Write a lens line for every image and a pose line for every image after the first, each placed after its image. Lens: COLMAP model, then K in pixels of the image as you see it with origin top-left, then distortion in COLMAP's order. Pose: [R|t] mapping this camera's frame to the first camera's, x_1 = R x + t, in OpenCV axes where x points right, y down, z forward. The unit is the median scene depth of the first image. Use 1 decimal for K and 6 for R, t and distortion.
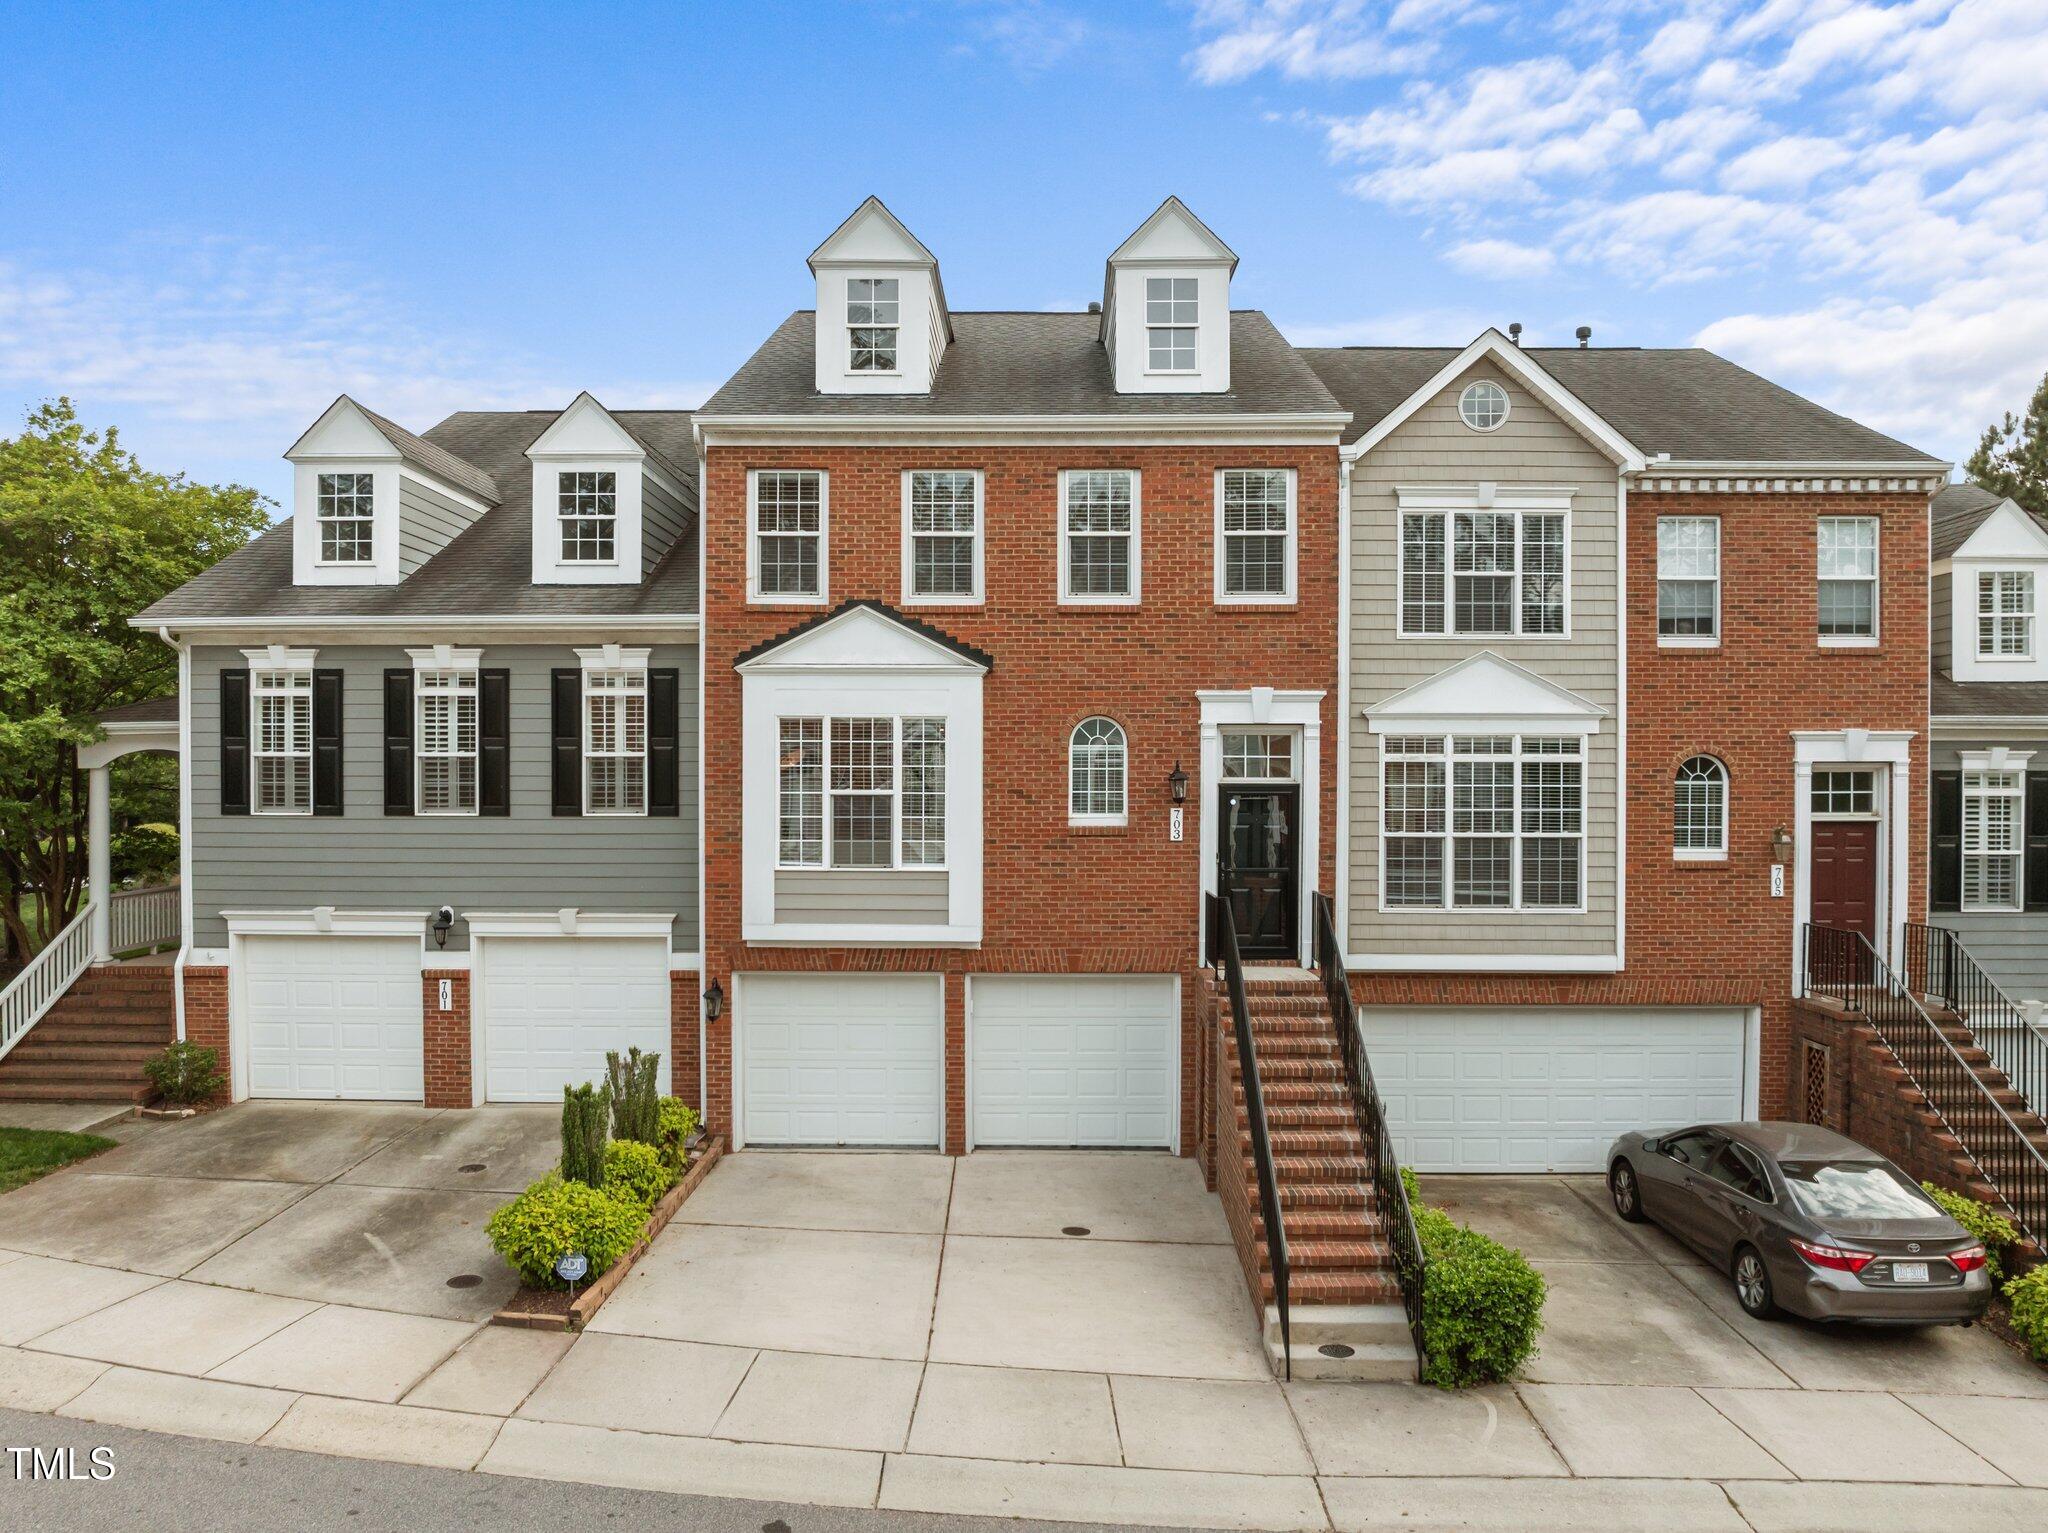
lens RADIAL K [[1441.4, 0, 1006.7], [0, 1441.4, 833.0], [0, 0, 1]] dist [0.020371, -0.077749]
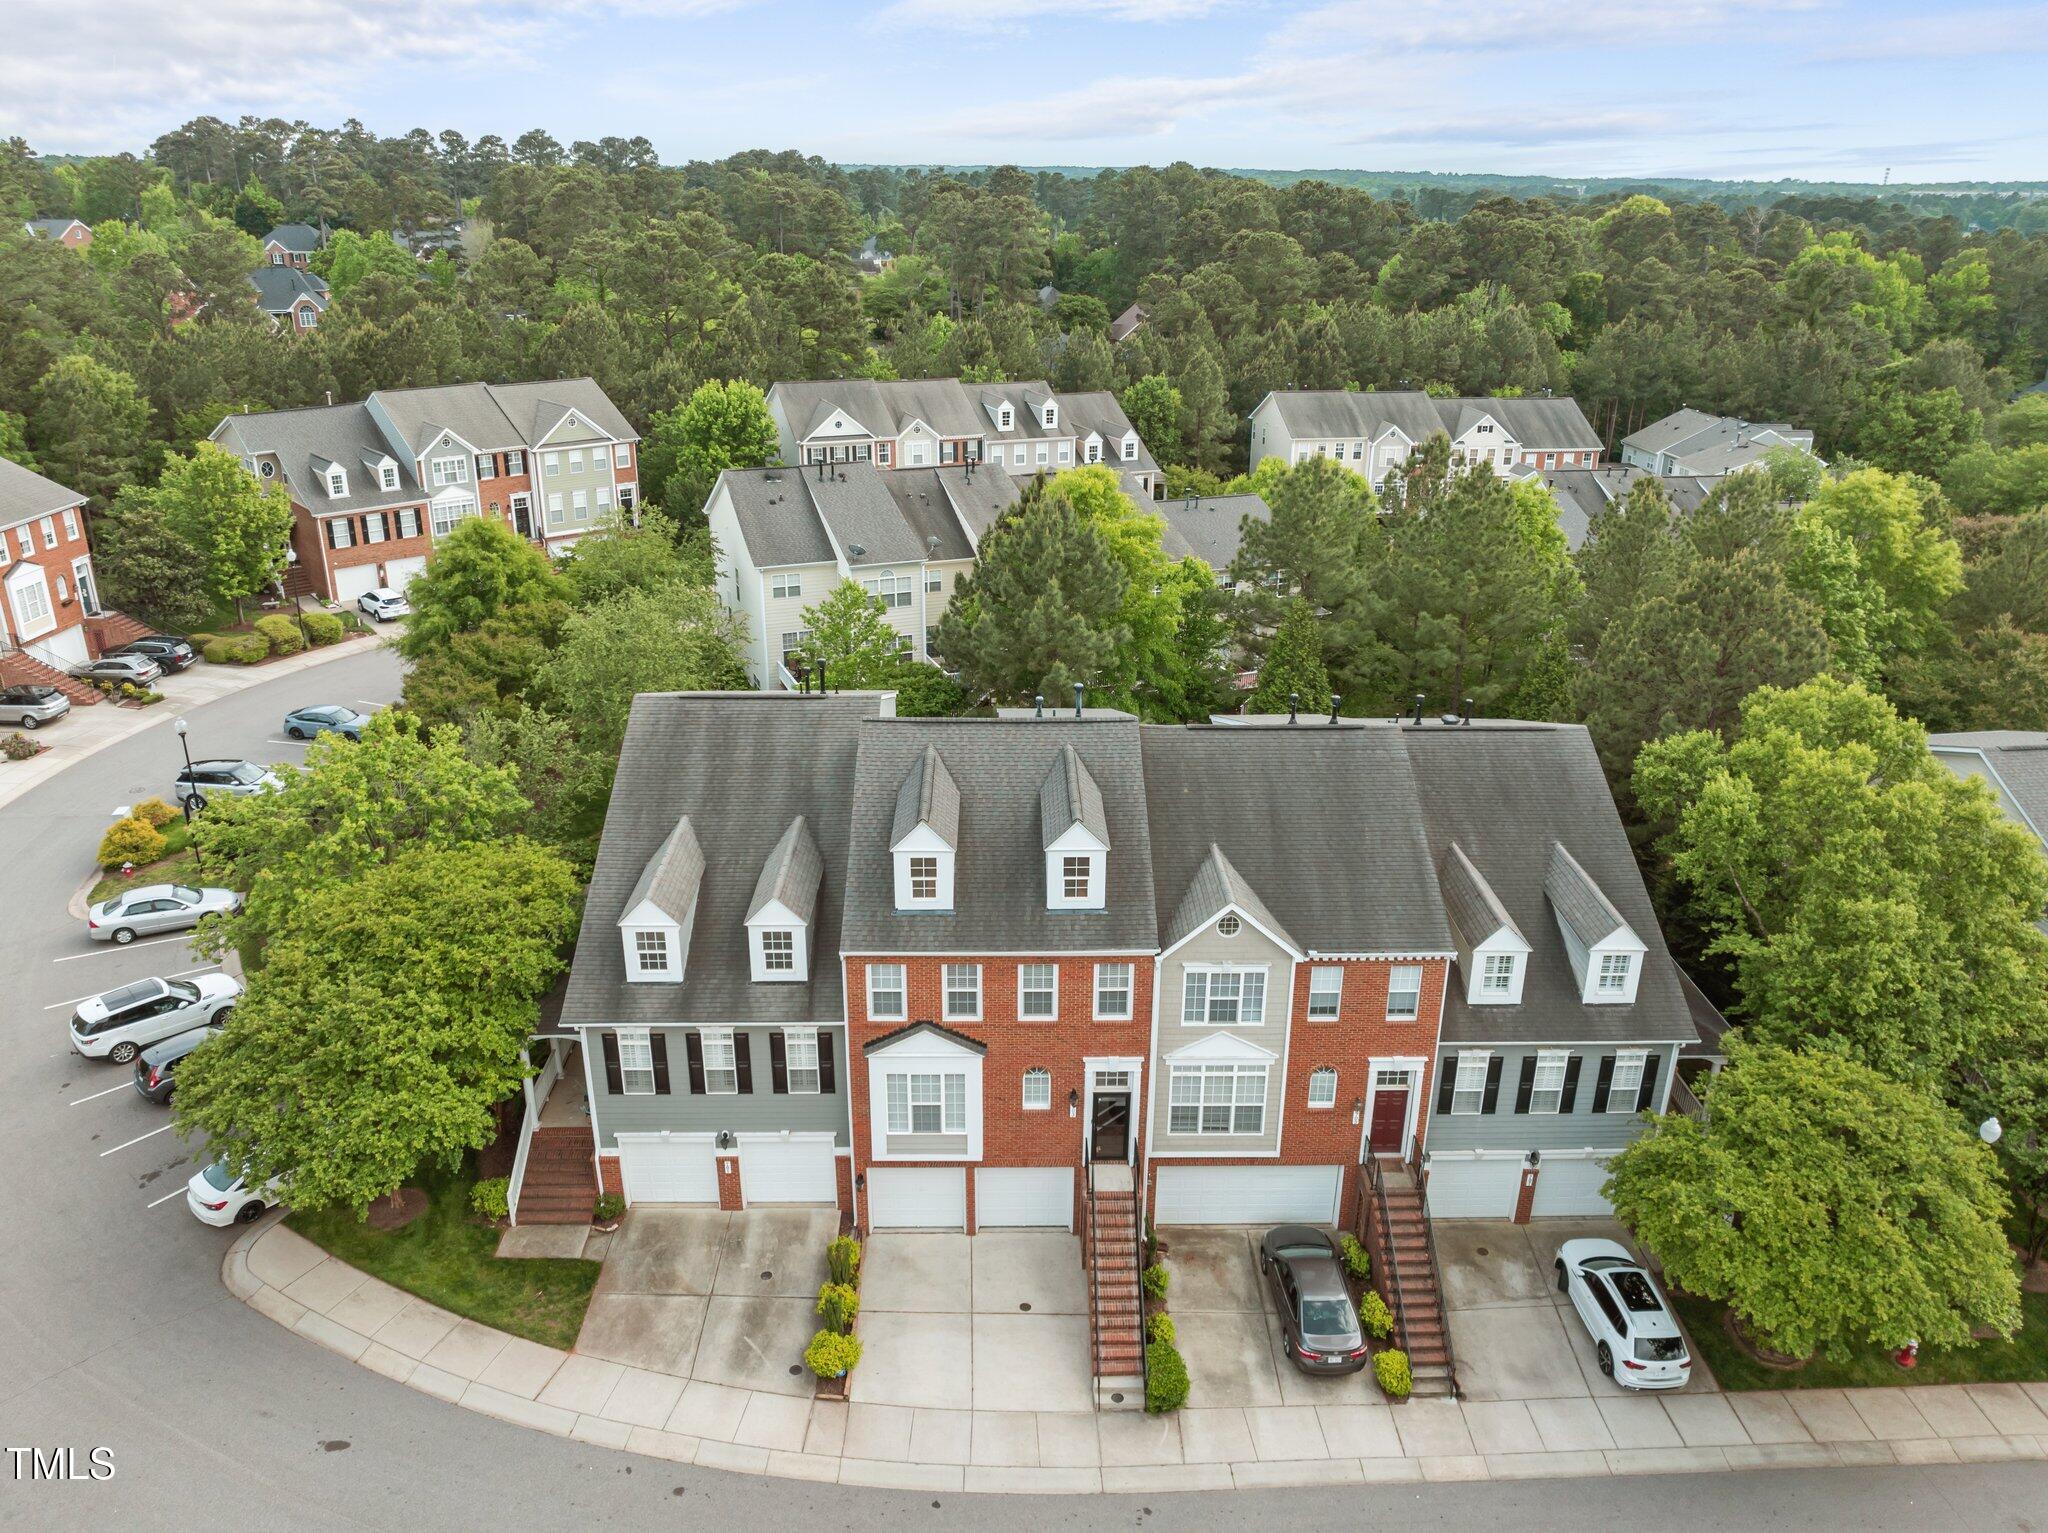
lens RADIAL K [[1431.7, 0, 995.4], [0, 1431.7, 792.8], [0, 0, 1]] dist [-0.026443, -0.006277]
pose [[0.999692, -0.013243, 0.021005, -0.035435], [0.004951, 0.935232, 0.354001, -1.183718], [-0.024333, -0.353788, 0.935009, -0.800532]]
